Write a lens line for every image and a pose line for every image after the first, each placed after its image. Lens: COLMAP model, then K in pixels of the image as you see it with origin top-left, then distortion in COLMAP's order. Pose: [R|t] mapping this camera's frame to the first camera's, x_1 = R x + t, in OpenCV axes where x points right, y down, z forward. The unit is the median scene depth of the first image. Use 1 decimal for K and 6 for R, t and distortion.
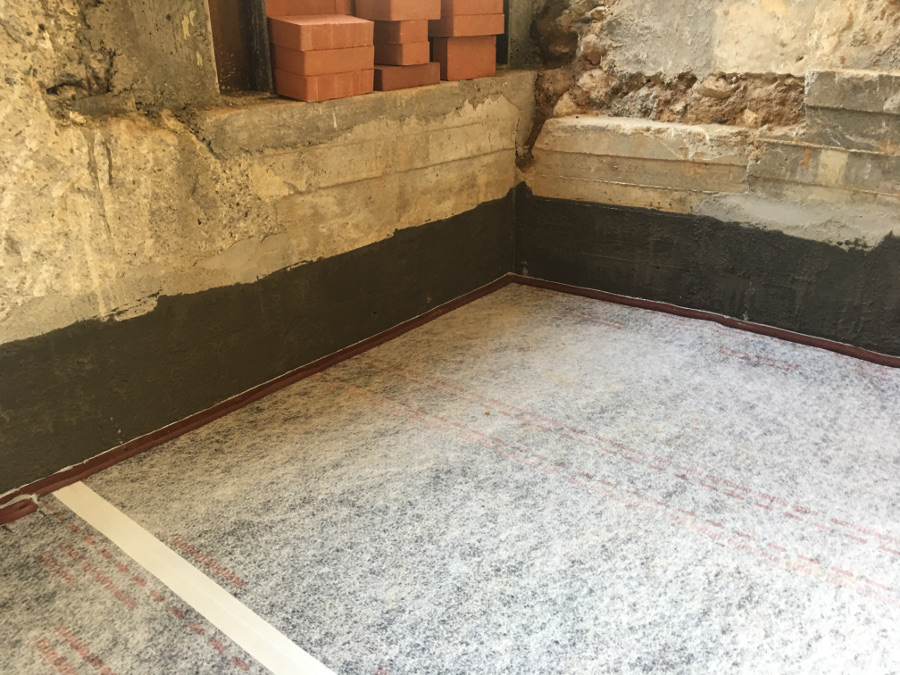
lens RADIAL K [[757.9, 0, 453.0], [0, 757.9, 322.8], [0, 0, 1]] dist [0.063345, -0.079641]
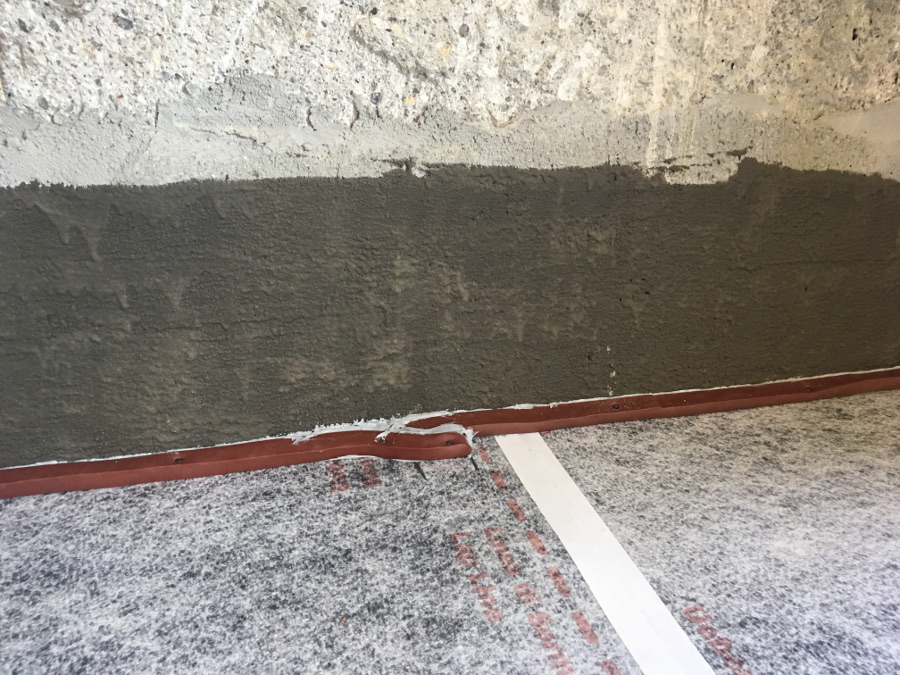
lens RADIAL K [[757.9, 0, 453.6], [0, 757.9, 331.0], [0, 0, 1]] dist [0.063345, -0.079641]
pose [[0.819792, 0.242115, -0.518962, -0.258079], [-0.249365, 0.966725, 0.057098, 0.114809], [0.515518, 0.082602, 0.852888, 0.463602]]
